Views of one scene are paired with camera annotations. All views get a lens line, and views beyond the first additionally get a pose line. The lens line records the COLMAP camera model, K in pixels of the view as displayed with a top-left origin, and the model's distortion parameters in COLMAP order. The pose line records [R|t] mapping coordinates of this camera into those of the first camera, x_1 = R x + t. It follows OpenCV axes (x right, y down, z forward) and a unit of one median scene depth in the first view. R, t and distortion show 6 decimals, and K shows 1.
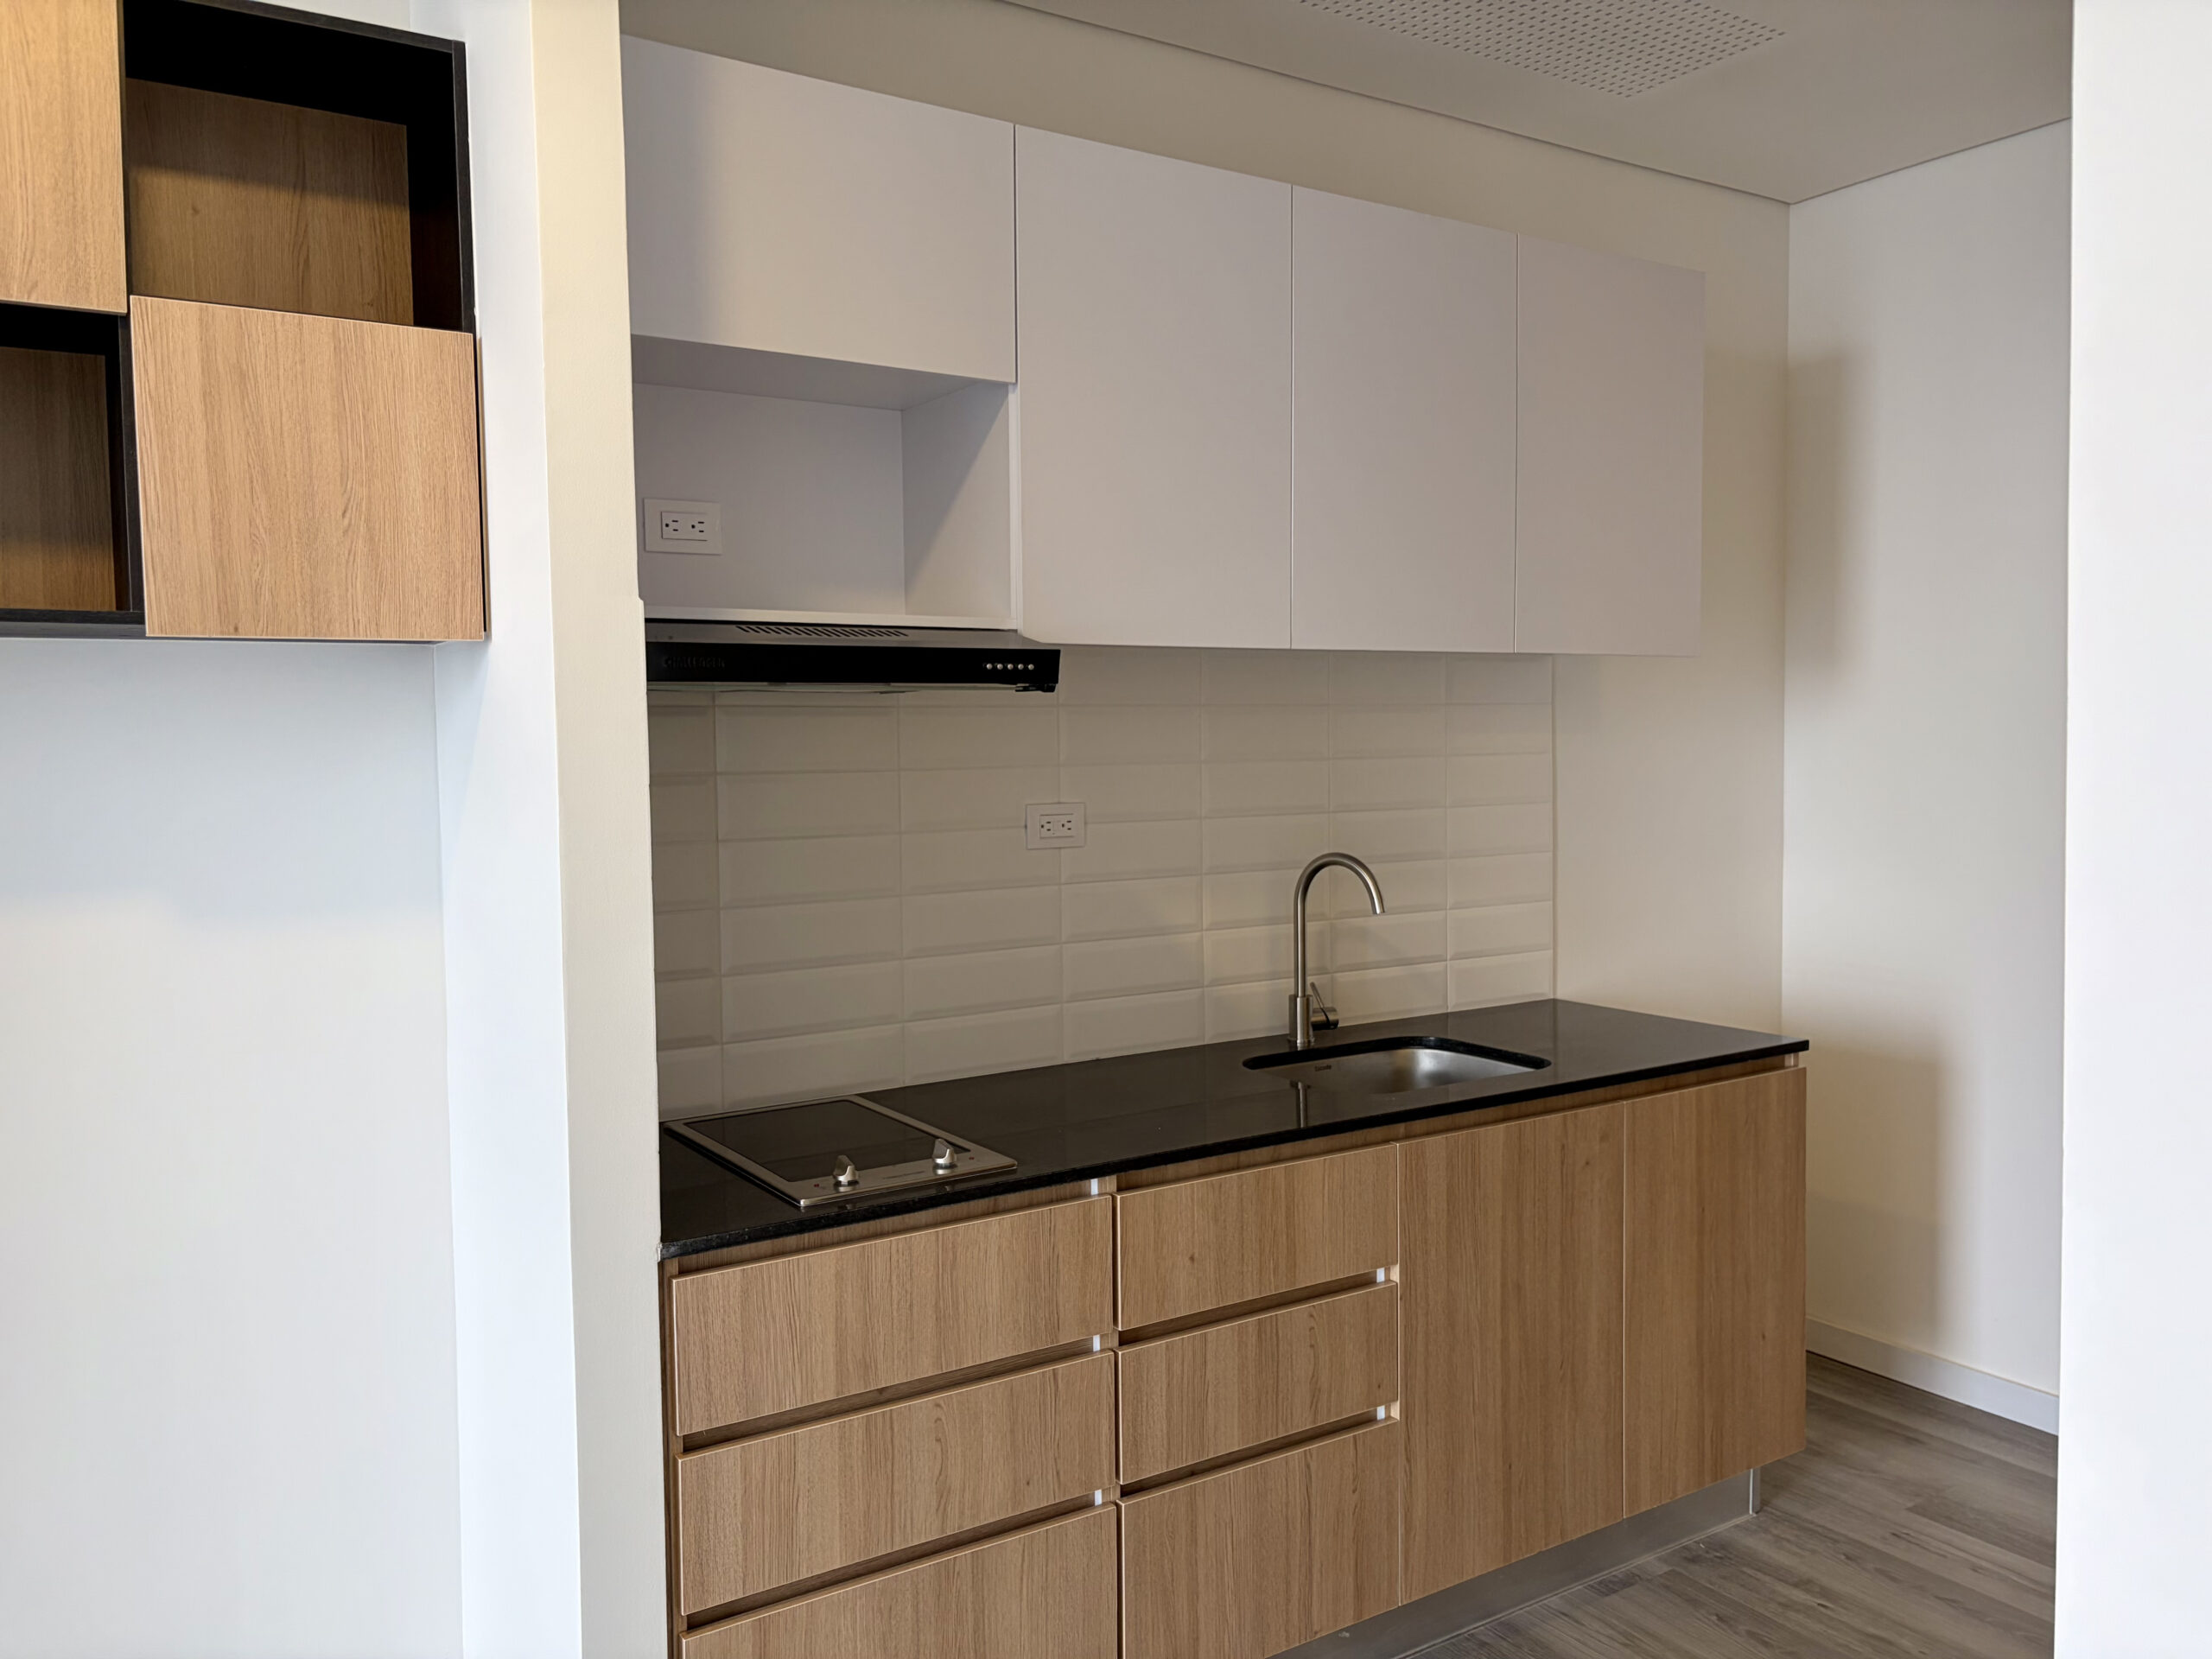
lens RADIAL K [[1666.8, 0, 1106.0], [0, 1666.8, 829.5], [0, 0, 1]] dist [0.064704, -0.072004]
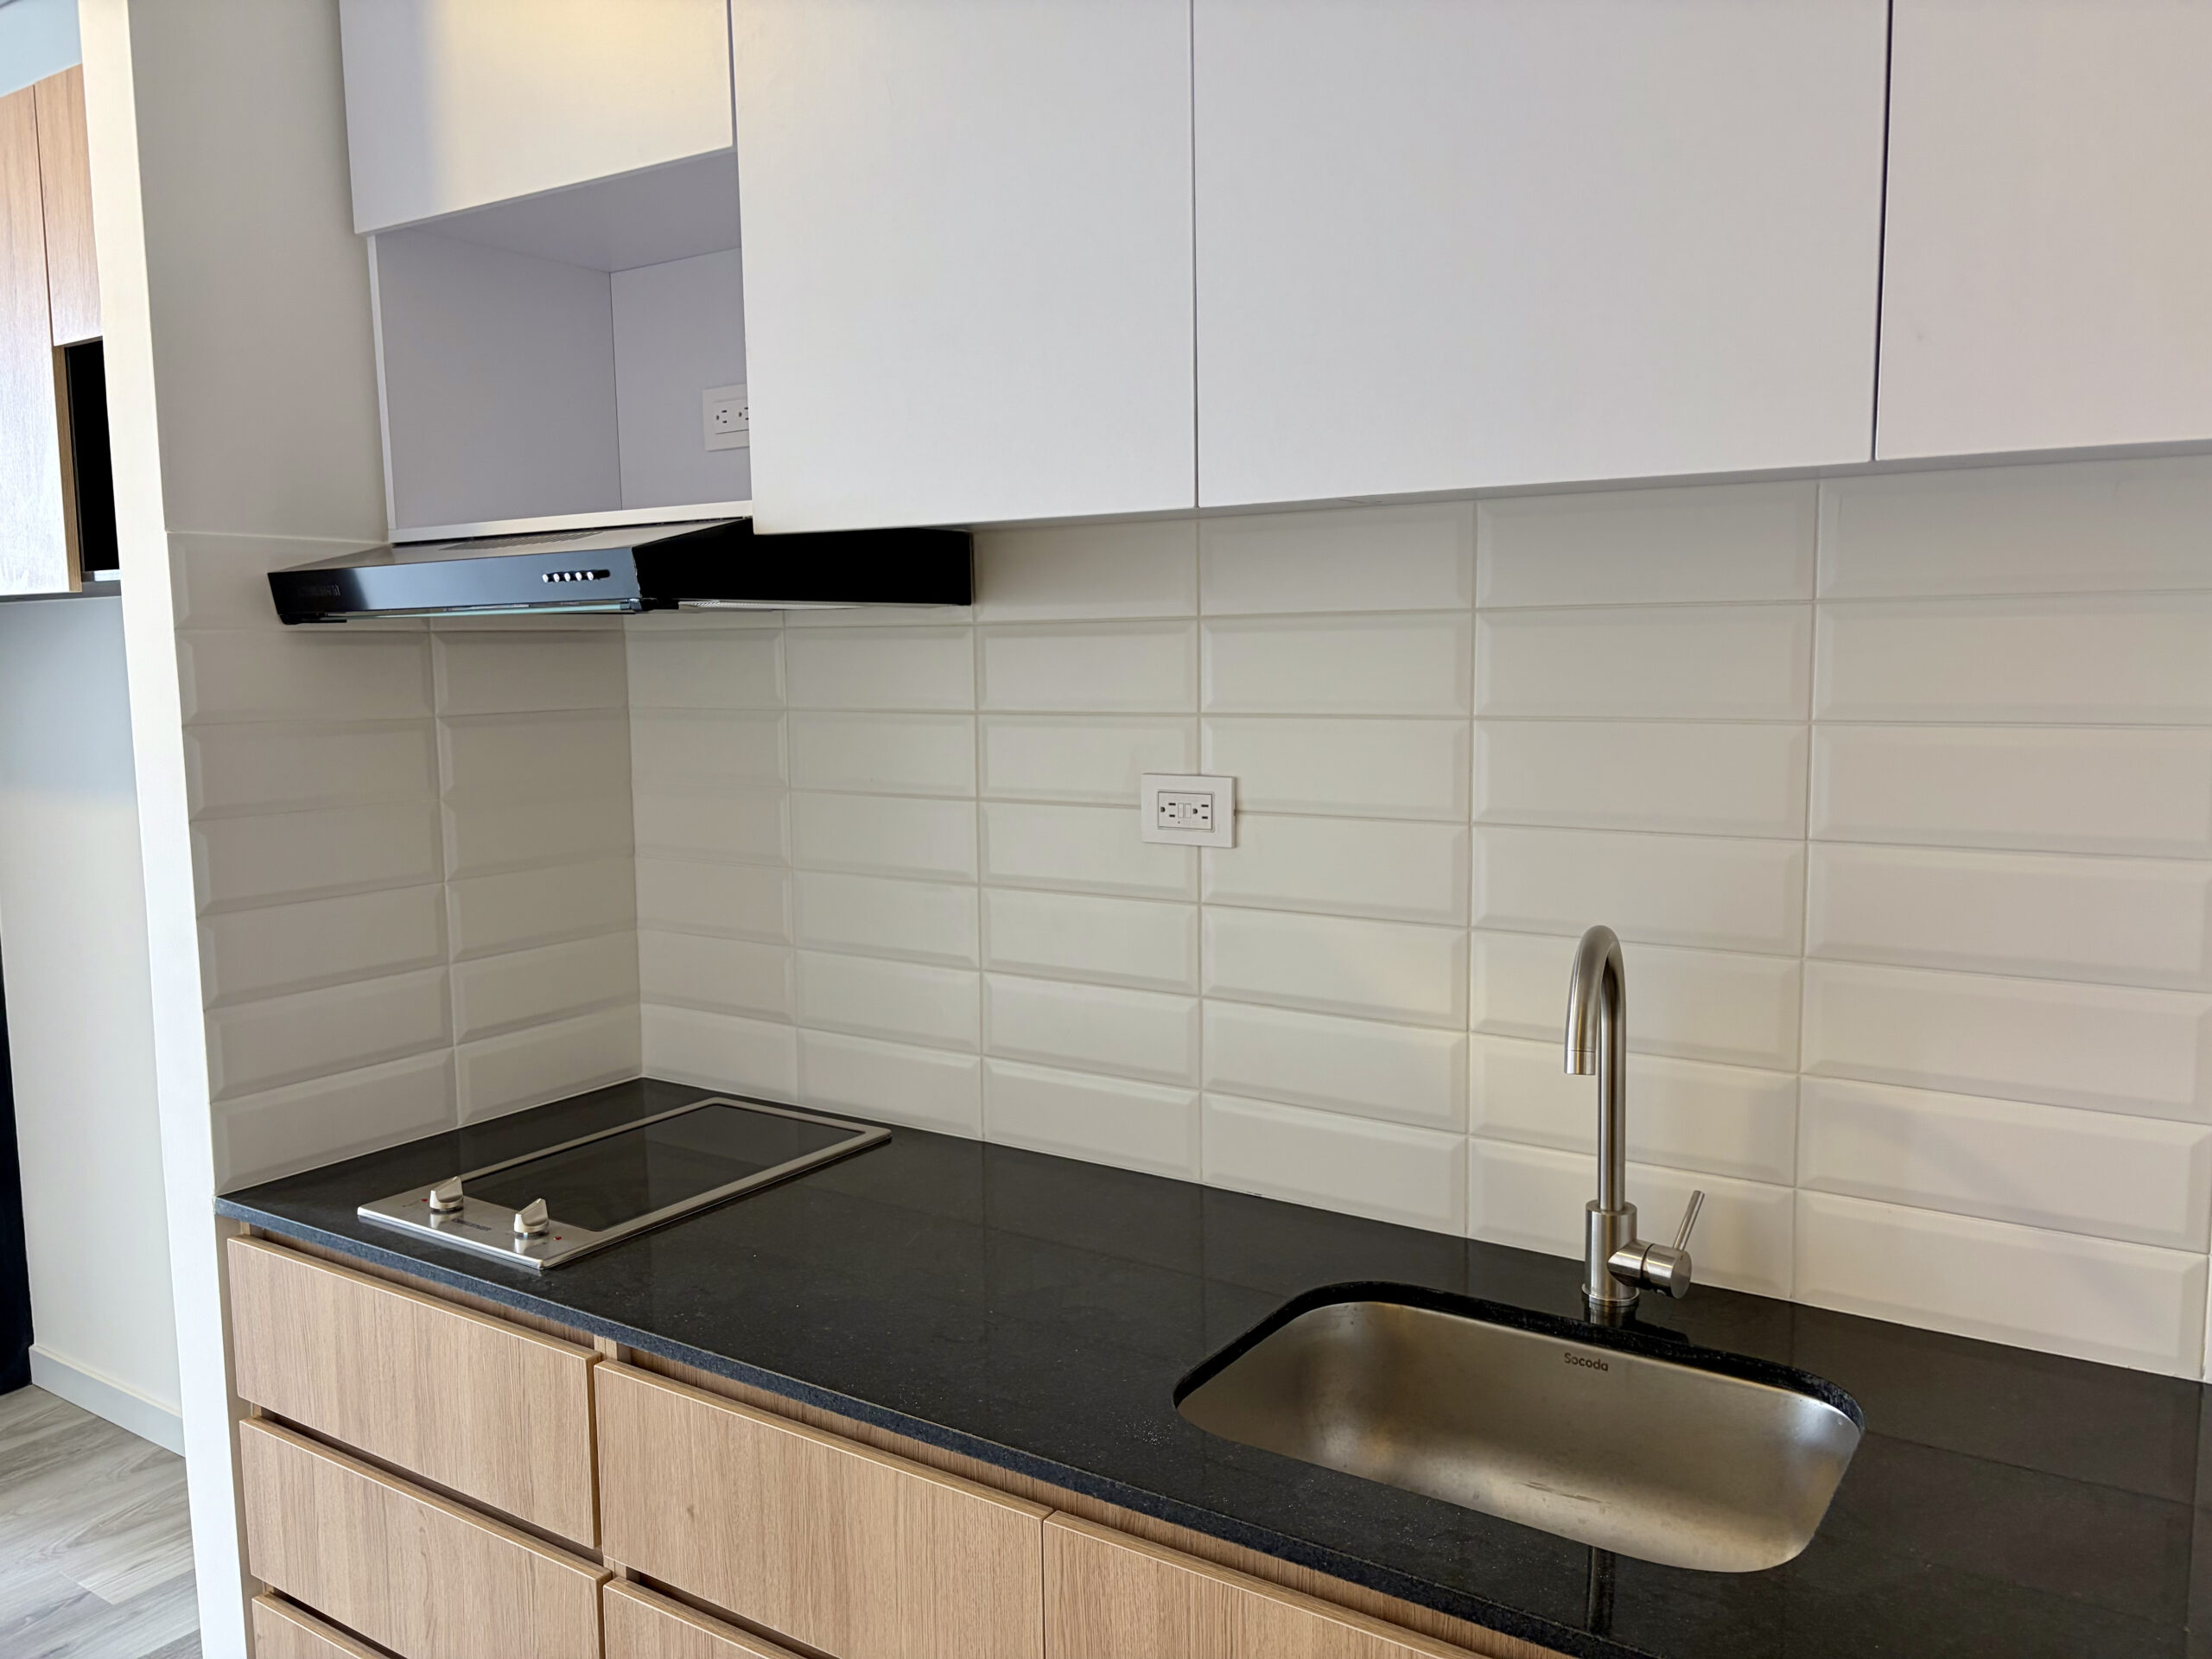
lens RADIAL K [[1718.3, 0, 1106.0], [0, 1718.3, 829.5], [0, 0, 1]] dist [0.008686, 0.005446]
pose [[0.394718, 0.112497, -0.911889, 0.629304], [-0.047710, 0.993647, 0.101932, -0.068350], [0.917563, 0.003272, 0.397578, 0.821860]]
